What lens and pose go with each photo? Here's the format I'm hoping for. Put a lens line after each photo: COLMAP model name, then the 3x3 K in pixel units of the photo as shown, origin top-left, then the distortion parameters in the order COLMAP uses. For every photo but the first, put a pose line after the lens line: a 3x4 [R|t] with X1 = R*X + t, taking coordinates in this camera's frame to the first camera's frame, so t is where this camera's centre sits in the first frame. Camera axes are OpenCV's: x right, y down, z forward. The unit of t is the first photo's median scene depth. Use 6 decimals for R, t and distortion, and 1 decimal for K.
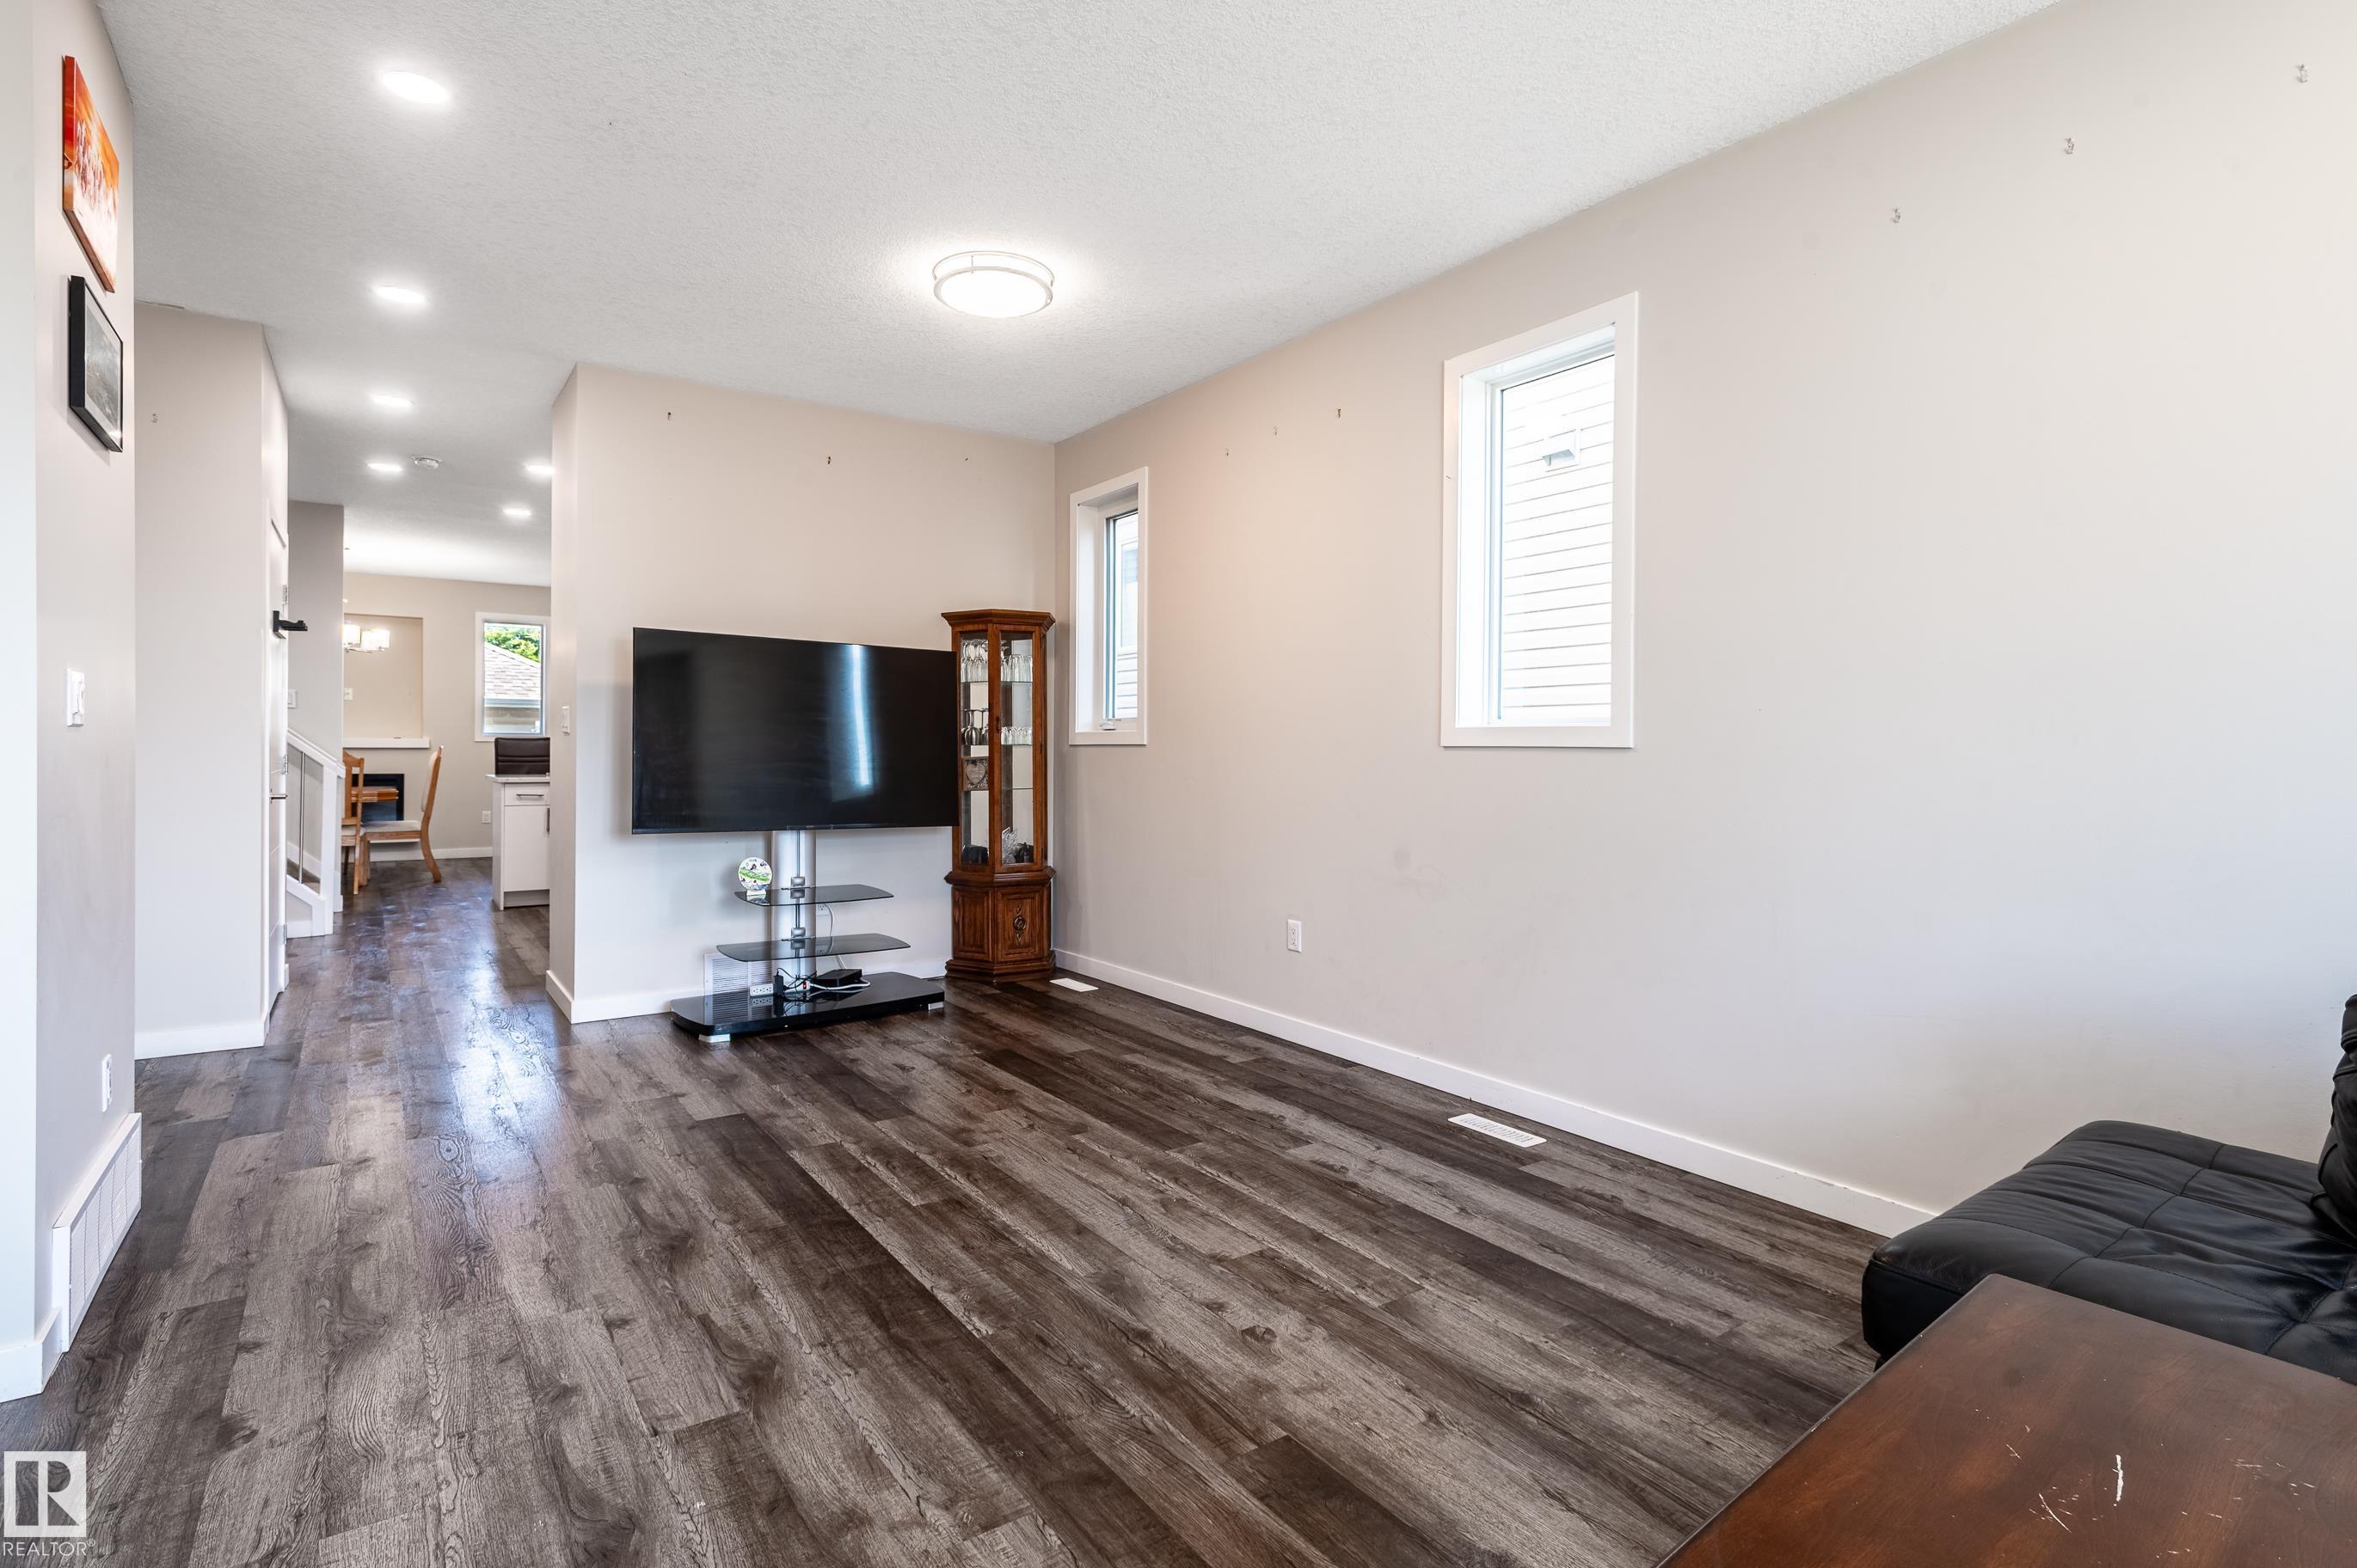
lens RADIAL K [[1118.7, 0, 1102.5], [0, 1118.7, 753.1], [0, 0, 1]] dist [0.011608, -0.001606]
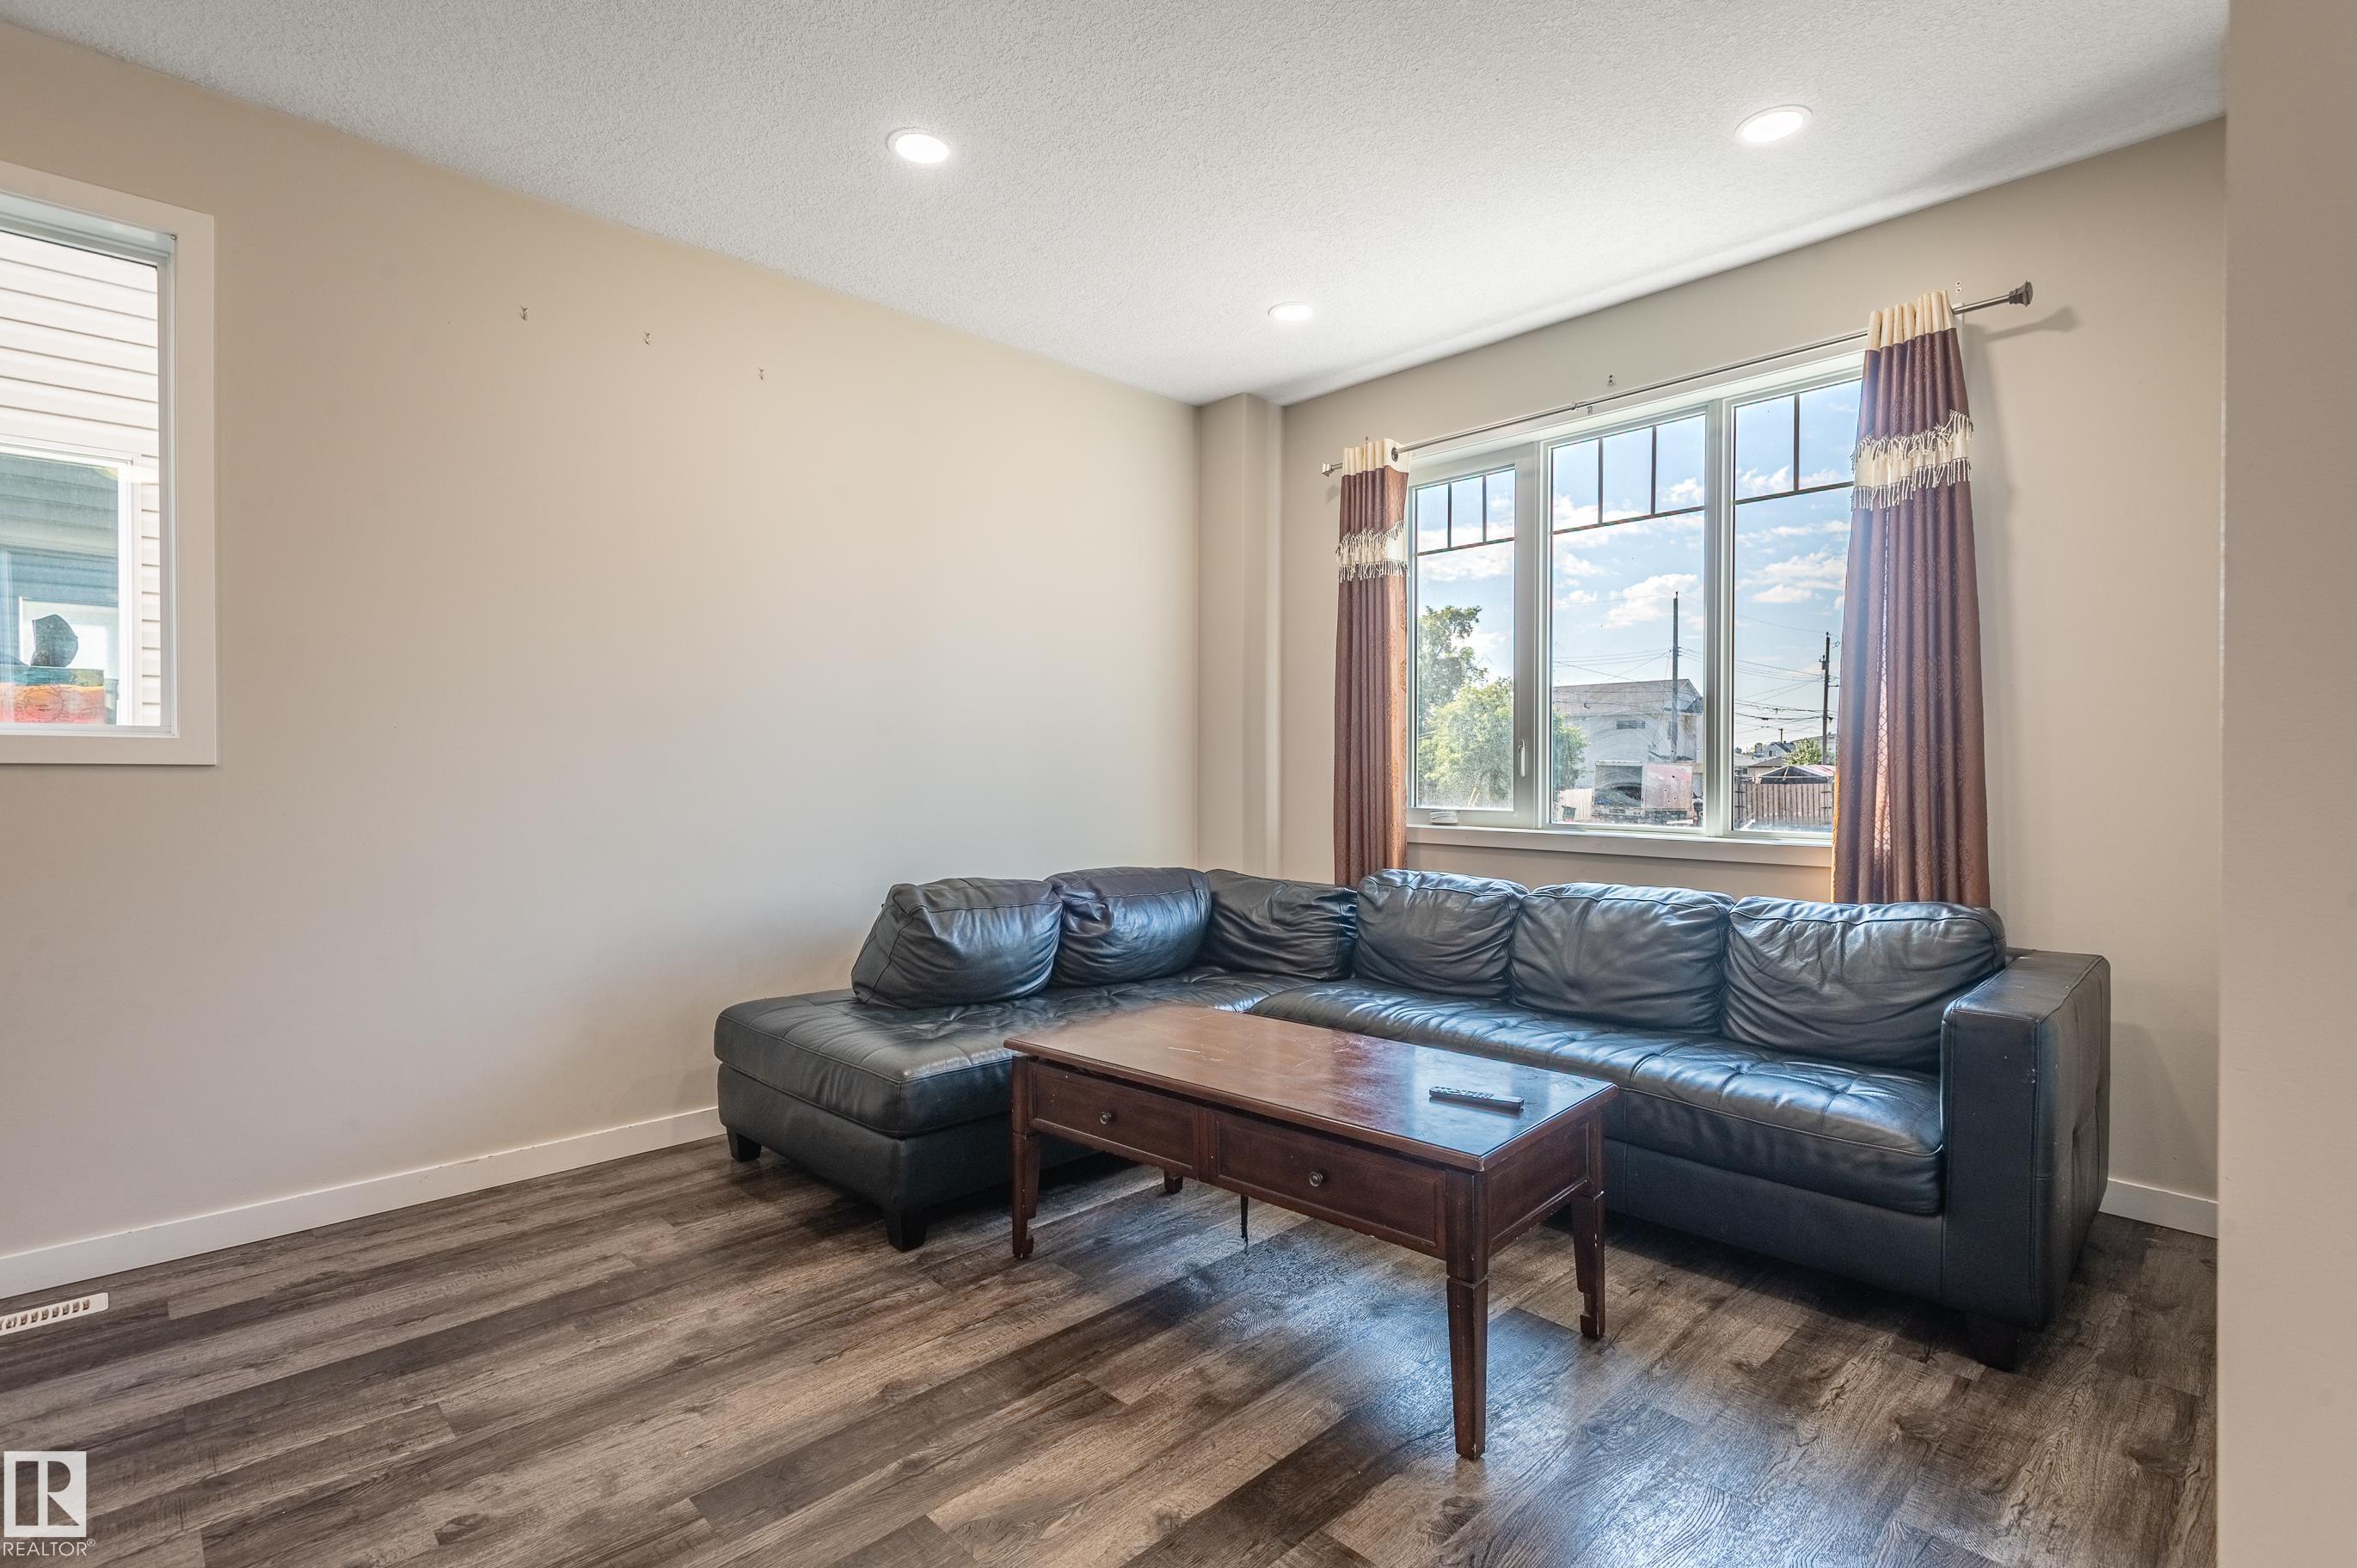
lens RADIAL K [[1118.7, 0, 1190.0], [0, 1118.7, 784.7], [0, 0, 1]] dist [0.011608, -0.001606]
pose [[-0.210541, -0.012789, 0.977501, -0.617124], [-0.000538, 0.999916, 0.012966, -0.001806], [-0.977585, 0.002204, -0.210530, 0.581530]]
